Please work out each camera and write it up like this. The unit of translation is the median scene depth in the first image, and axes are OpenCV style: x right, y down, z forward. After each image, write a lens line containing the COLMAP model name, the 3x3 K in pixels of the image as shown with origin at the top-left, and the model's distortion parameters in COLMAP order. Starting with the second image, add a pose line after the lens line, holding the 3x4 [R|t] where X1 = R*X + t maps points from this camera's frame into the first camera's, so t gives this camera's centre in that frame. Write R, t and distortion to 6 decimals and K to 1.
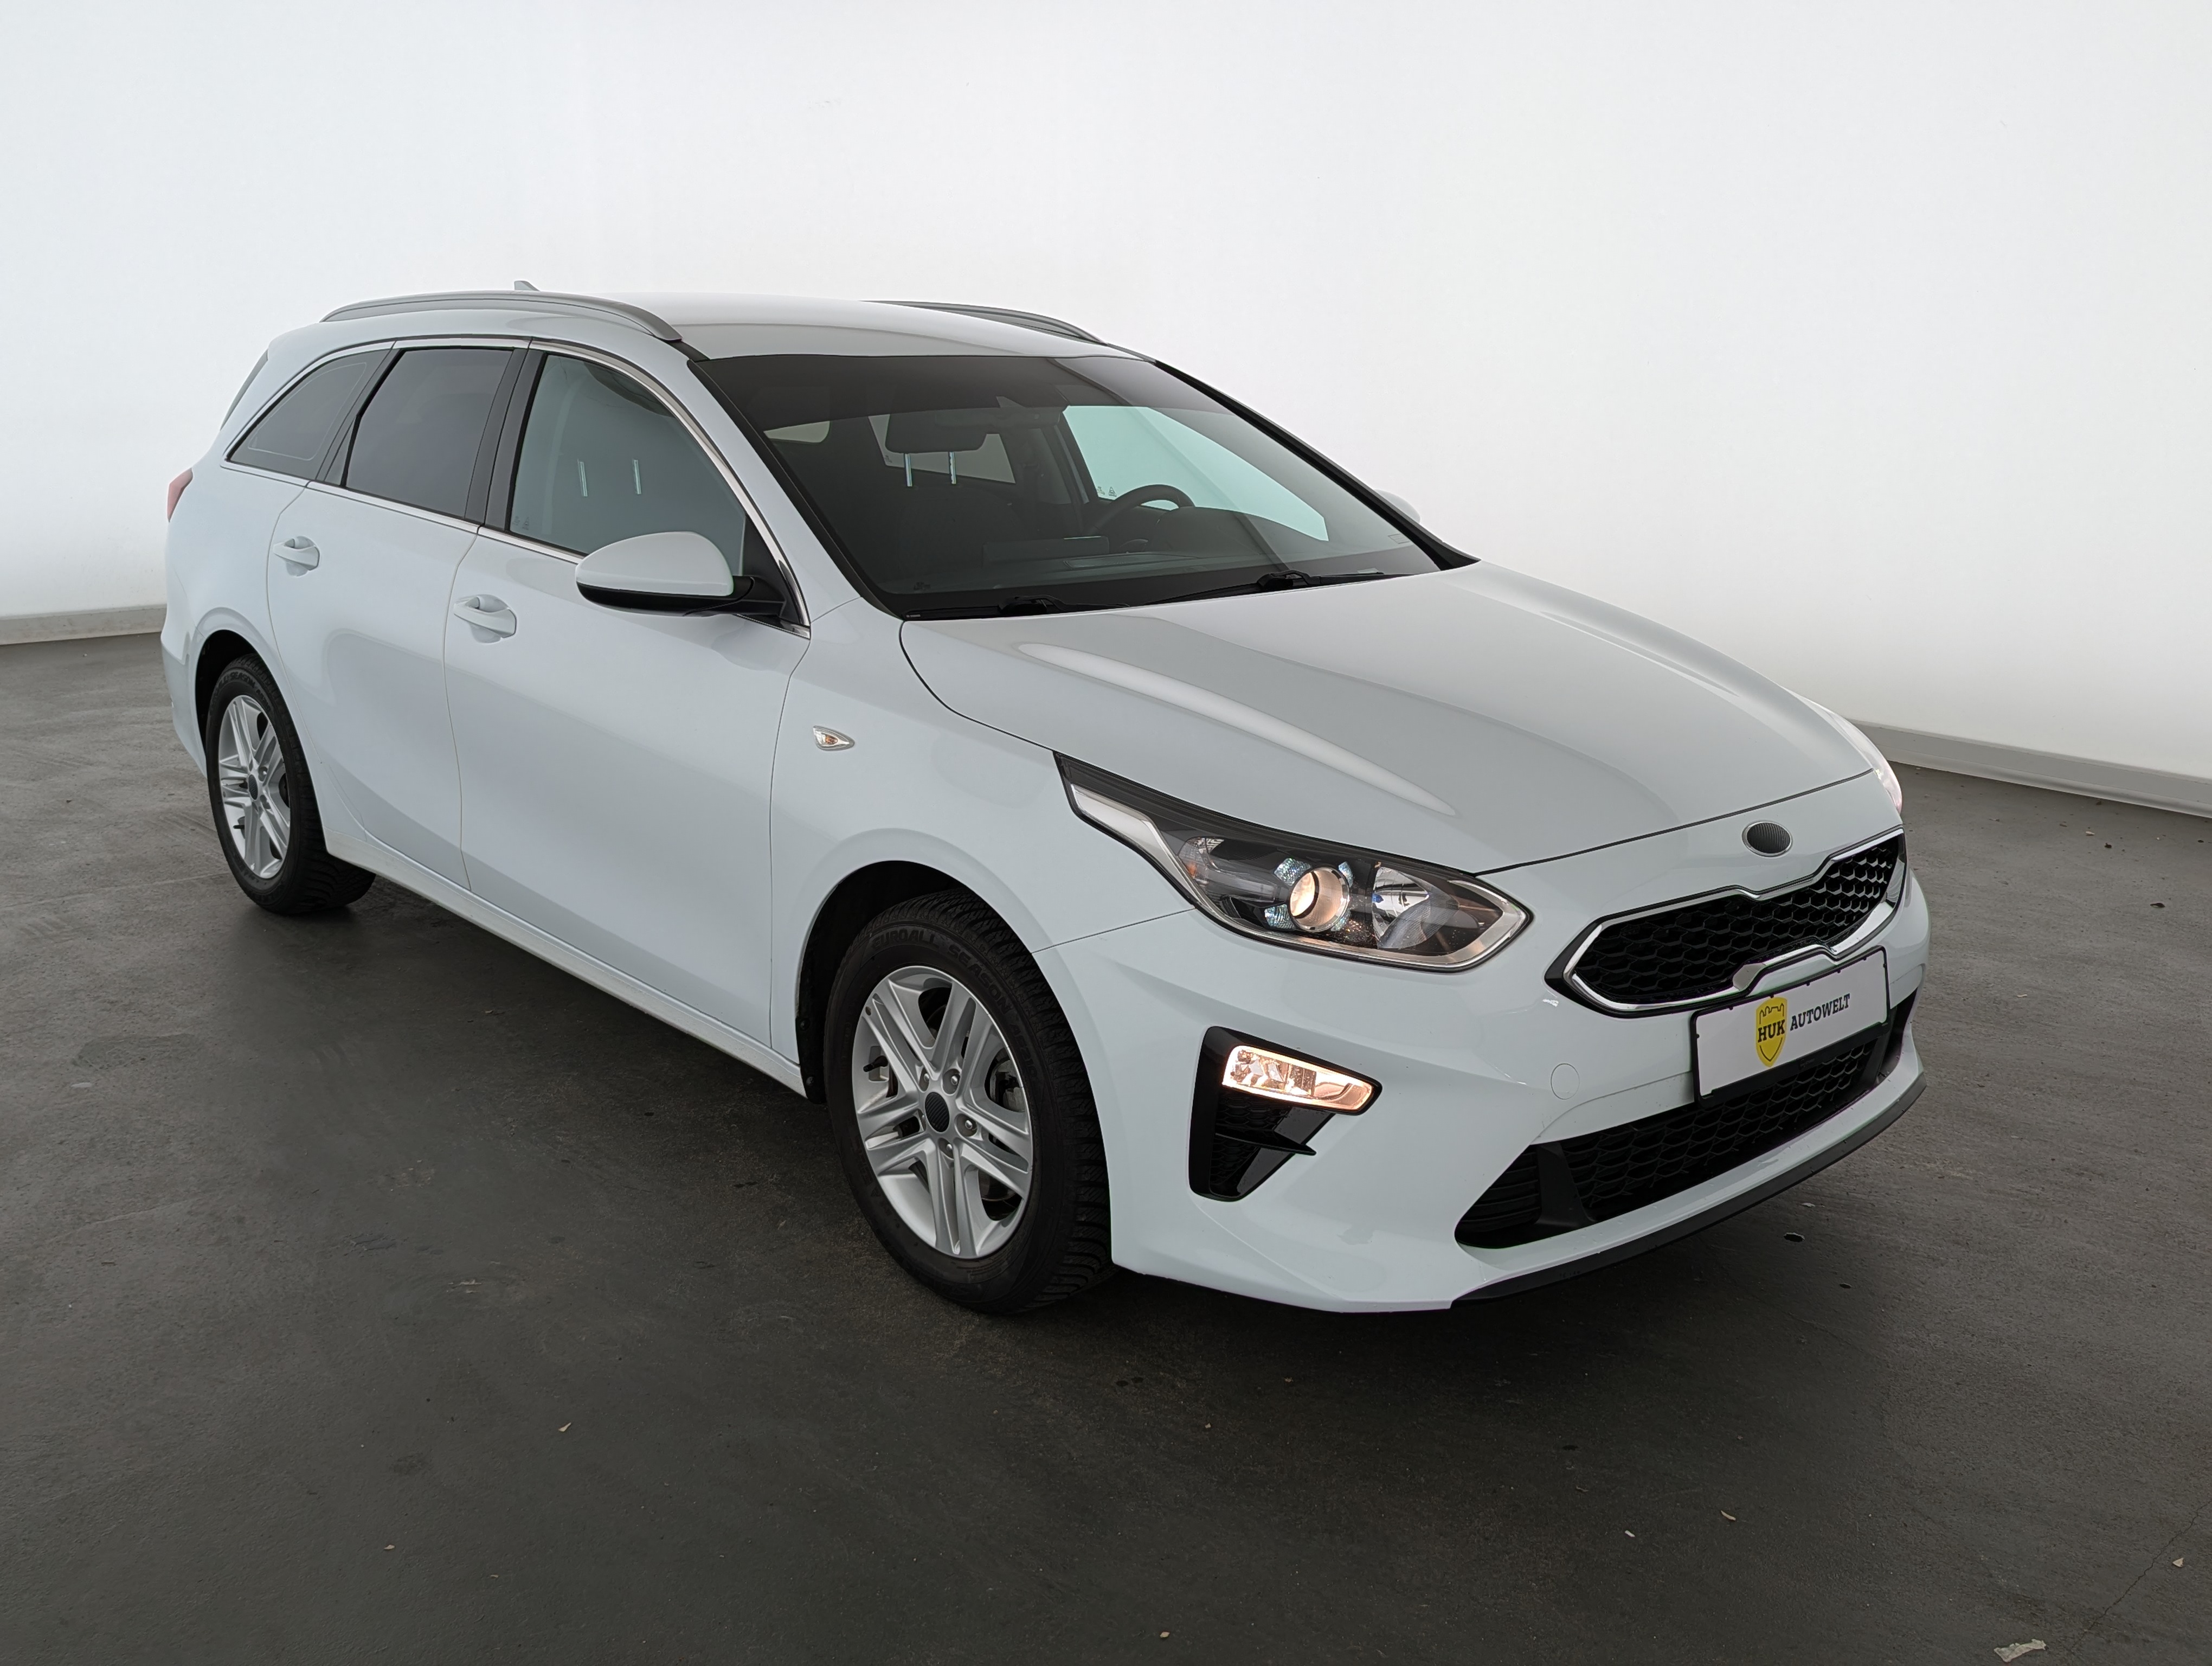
lens RADIAL K [[2076.1, 0, 1057.6], [0, 2076.1, 829.7], [0, 0, 1]] dist [0.045970, -0.002176]
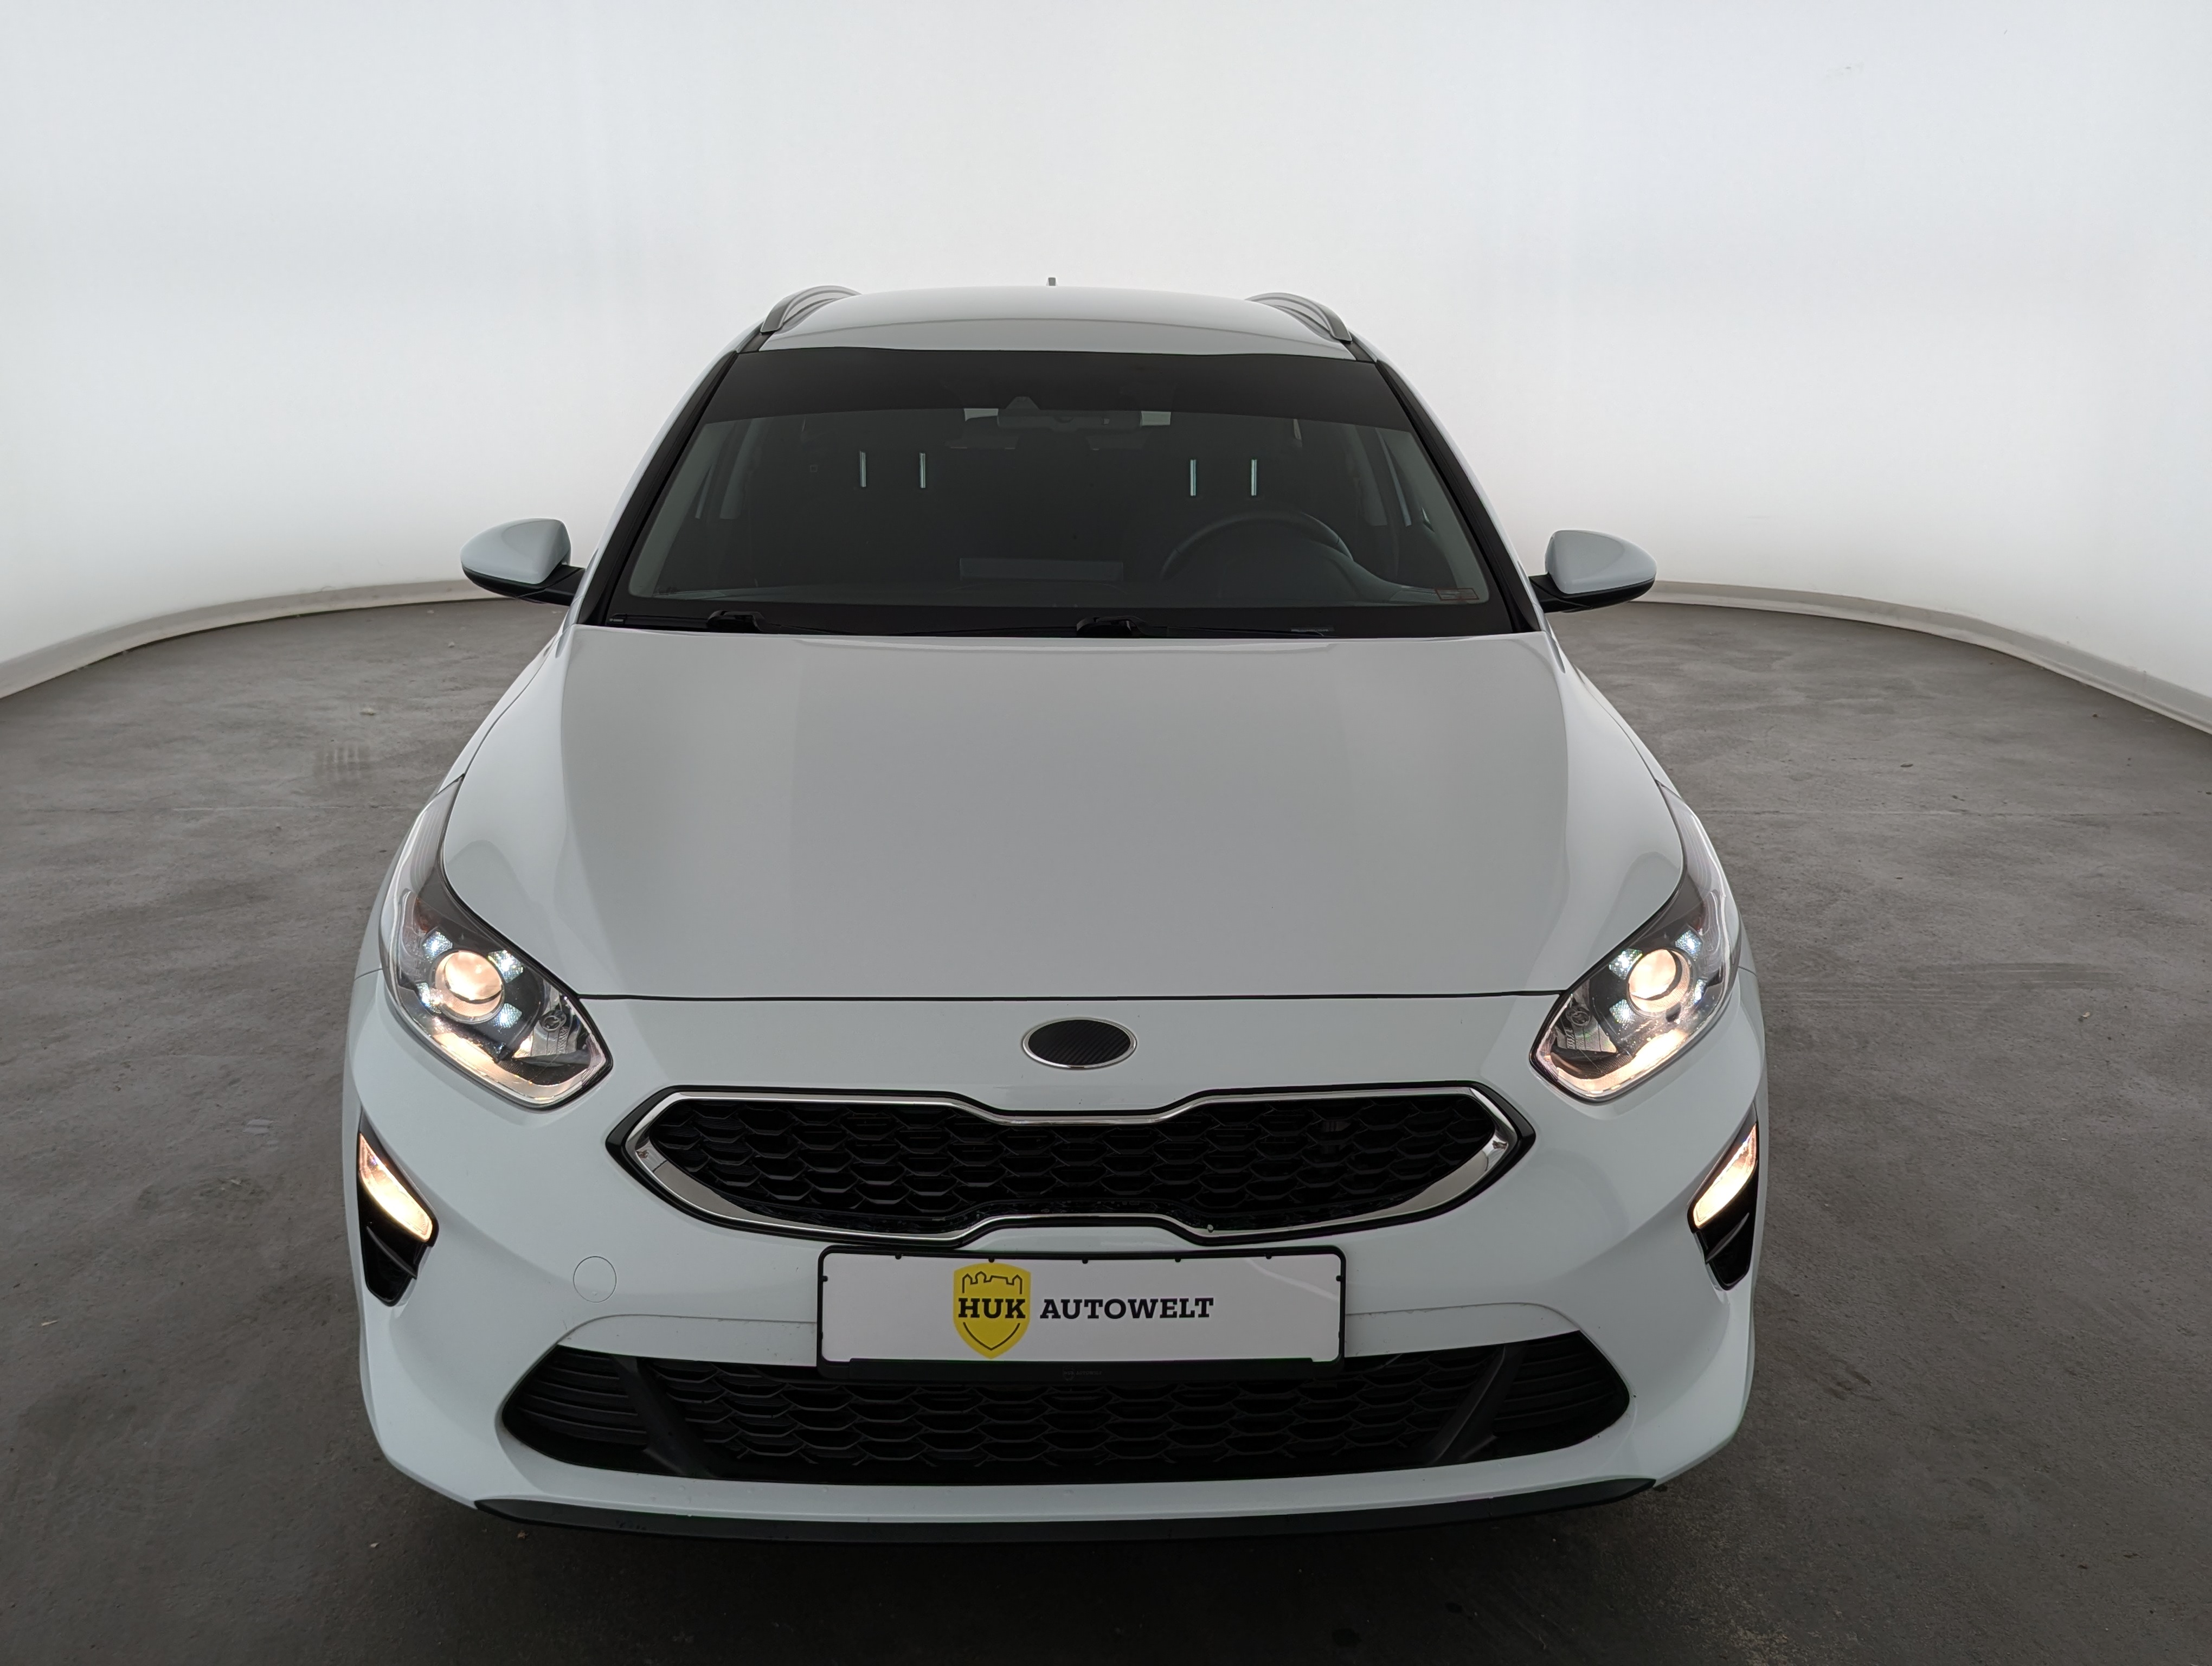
lens RADIAL K [[2076.1, 0, 1057.6], [0, 2076.1, 829.7], [0, 0, 1]] dist [0.045970, -0.002176]
pose [[0.773650, 0.159915, -0.613101, 0.787346], [-0.160981, 0.985484, 0.053906, -0.108988], [0.612822, 0.056993, 0.788163, 0.455510]]
